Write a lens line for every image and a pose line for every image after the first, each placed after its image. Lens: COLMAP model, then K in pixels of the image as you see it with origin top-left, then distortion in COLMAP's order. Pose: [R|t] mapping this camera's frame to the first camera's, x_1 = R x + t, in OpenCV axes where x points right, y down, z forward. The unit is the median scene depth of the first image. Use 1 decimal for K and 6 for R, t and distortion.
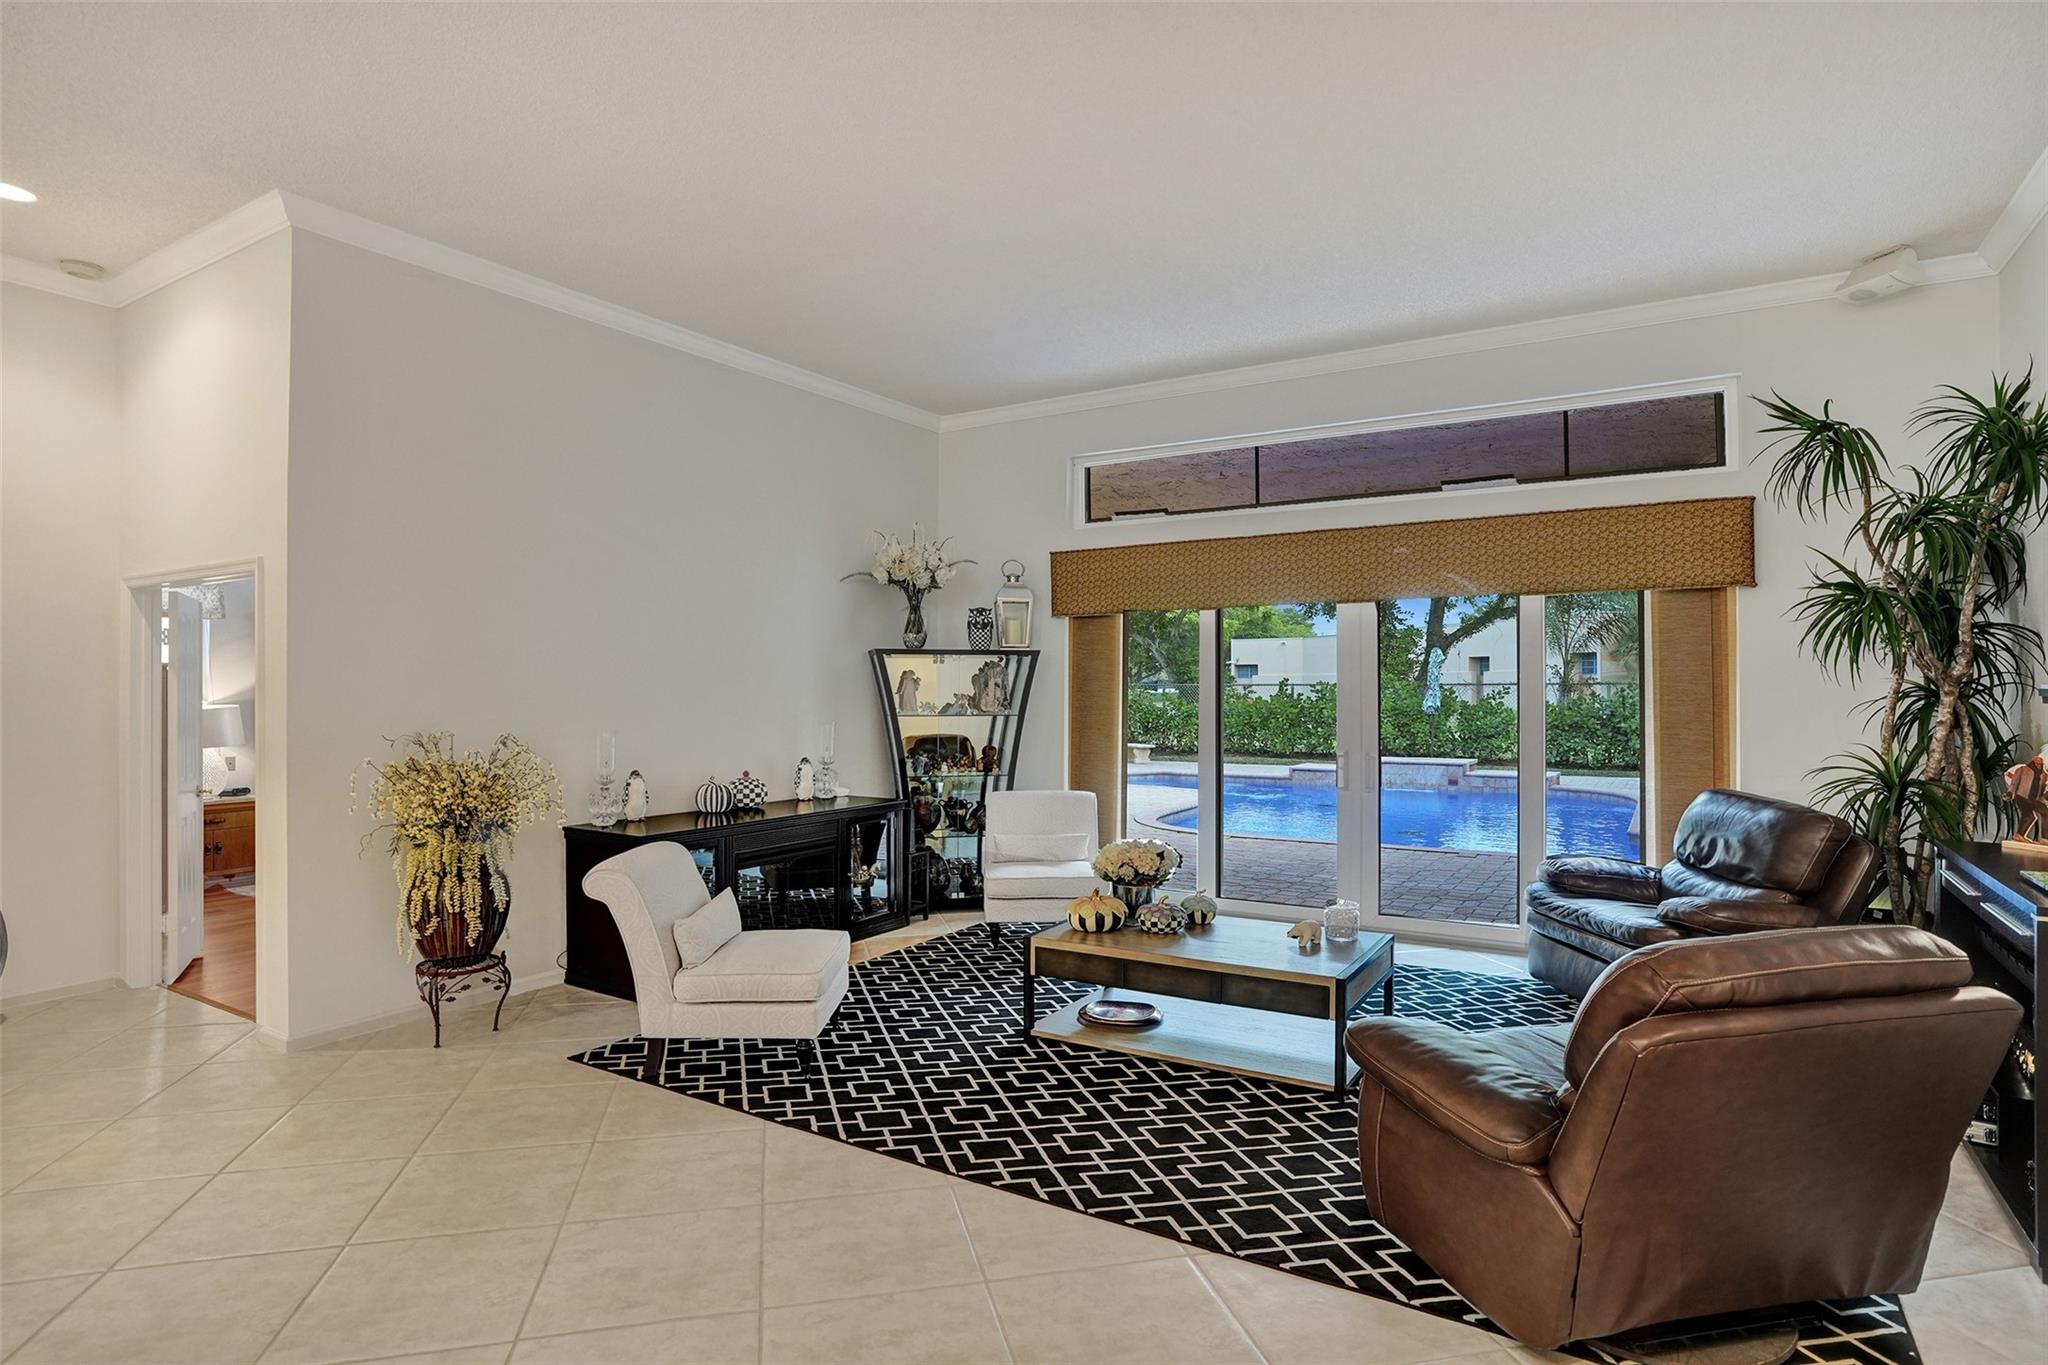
lens RADIAL K [[1062.1, 0, 1026.1], [0, 1062.1, 680.9], [0, 0, 1]] dist [-0.076291, 0.032524]
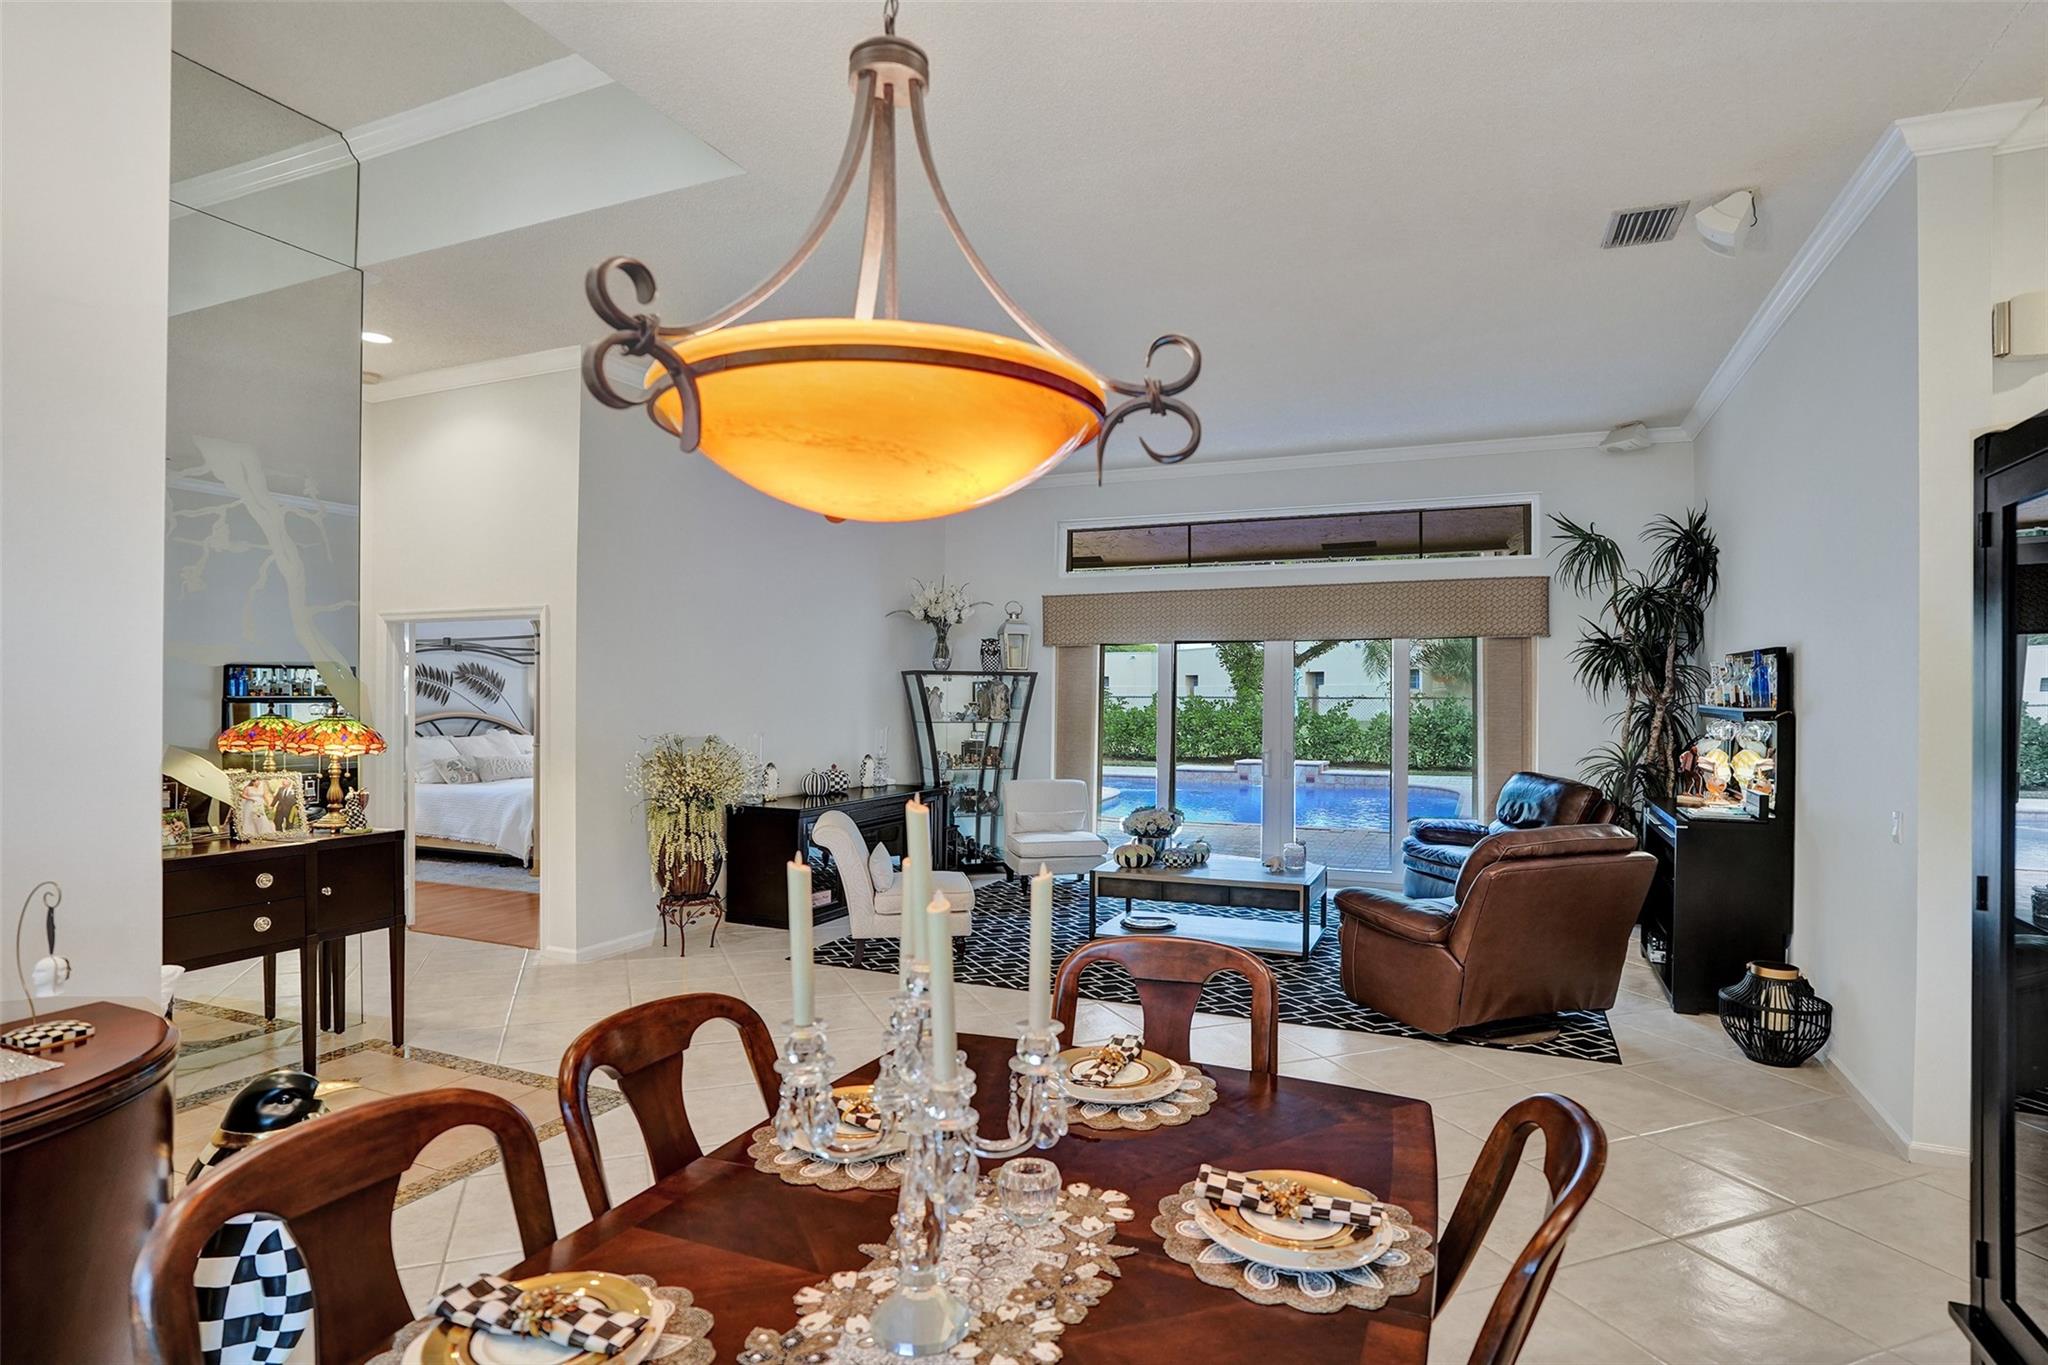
lens RADIAL K [[1055.9, 0, 1027.0], [0, 1055.9, 699.4], [0, 0, 1]] dist [-0.054984, 0.000214]
pose [[0.989258, 0.004586, 0.146108, -0.299383], [-0.006119, 0.999931, 0.010042, -0.013116], [-0.146052, -0.010828, 0.989218, -0.440627]]
